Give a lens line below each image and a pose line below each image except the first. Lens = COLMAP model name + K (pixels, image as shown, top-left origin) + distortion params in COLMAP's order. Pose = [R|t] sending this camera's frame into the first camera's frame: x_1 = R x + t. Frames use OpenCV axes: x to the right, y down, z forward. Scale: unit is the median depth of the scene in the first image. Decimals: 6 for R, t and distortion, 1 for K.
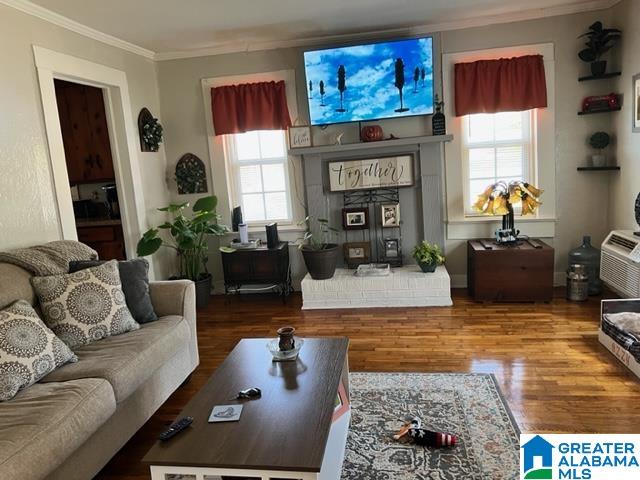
lens RADIAL K [[506.7, 0, 320.0], [0, 506.7, 240.0], [0, 0, 1]] dist [0.037101, -0.001386]
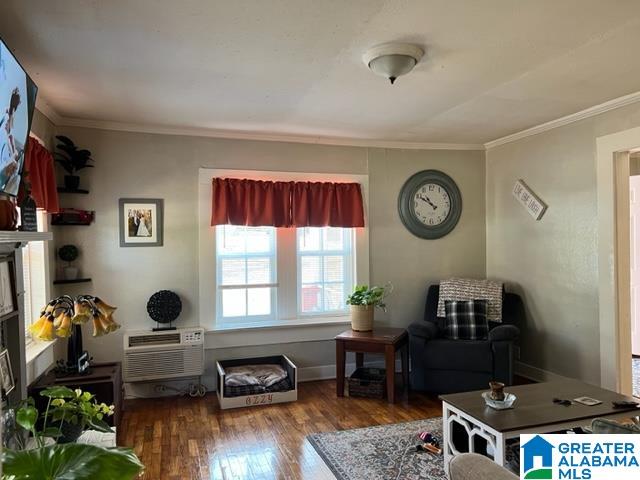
lens RADIAL K [[476.7, 0, 335.5], [0, 476.7, 237.1], [0, 0, 1]] dist [0.057460, 0.001191]
pose [[-0.471284, 0.082554, 0.878110, -0.650144], [0.181171, 0.983440, 0.004778, -0.171591], [-0.863174, 0.161340, -0.478436, 1.267204]]
